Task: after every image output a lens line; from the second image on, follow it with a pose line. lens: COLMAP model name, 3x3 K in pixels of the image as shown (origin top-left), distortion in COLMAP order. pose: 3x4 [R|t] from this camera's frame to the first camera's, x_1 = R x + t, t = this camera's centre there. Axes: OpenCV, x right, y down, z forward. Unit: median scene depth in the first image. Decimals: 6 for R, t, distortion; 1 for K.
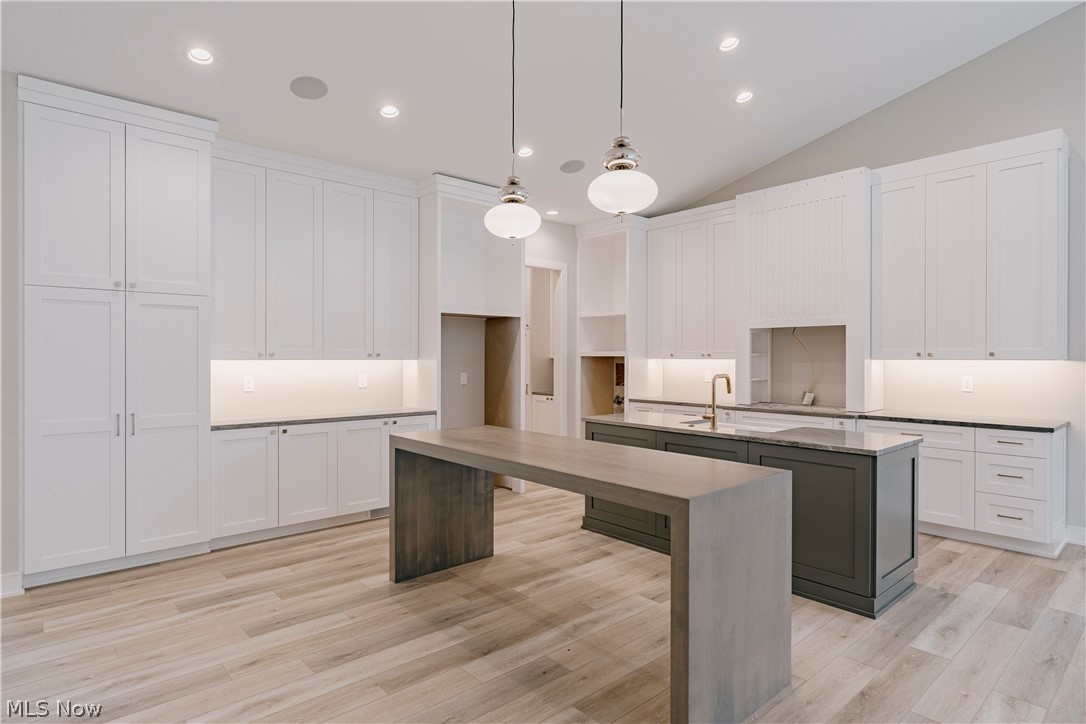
lens RADIAL K [[579.4, 0, 538.7], [0, 579.4, 359.7], [0, 0, 1]] dist [-0.004605, 0.001184]
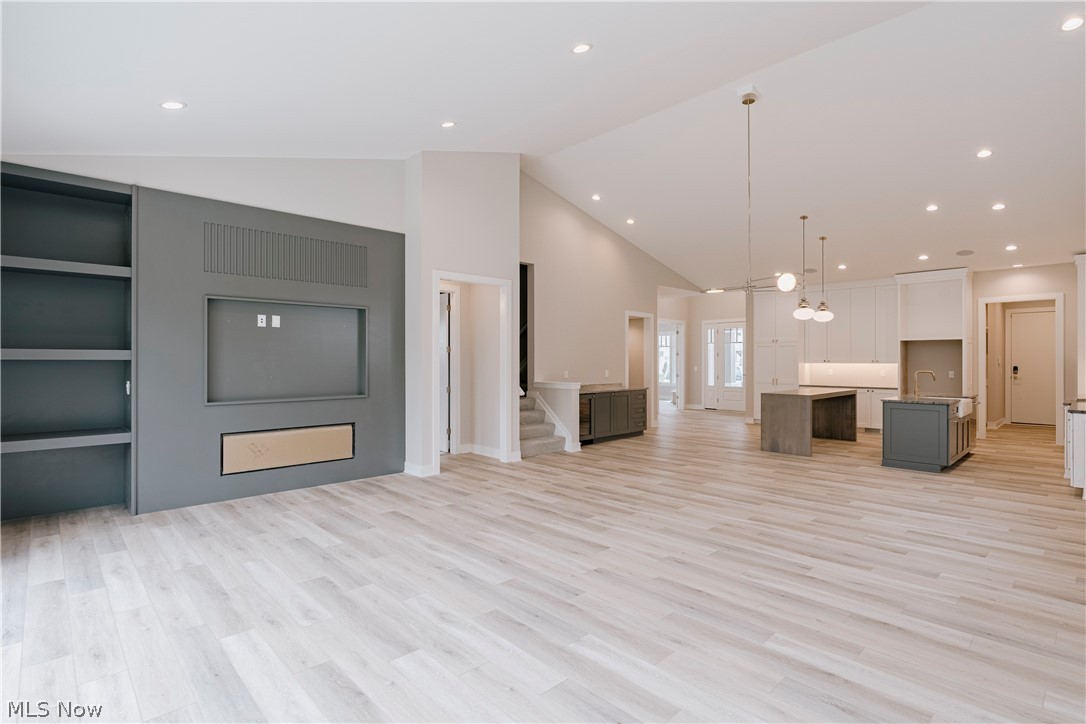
lens RADIAL K [[518.0, 0, 558.8], [0, 518.0, 359.9], [0, 0, 1]] dist [-0.000460, -0.000345]
pose [[0.053484, -0.001401, -0.998568, 2.223024], [-0.004443, 0.999989, -0.001641, -0.005422], [0.998559, 0.004524, 0.053477, -0.430105]]
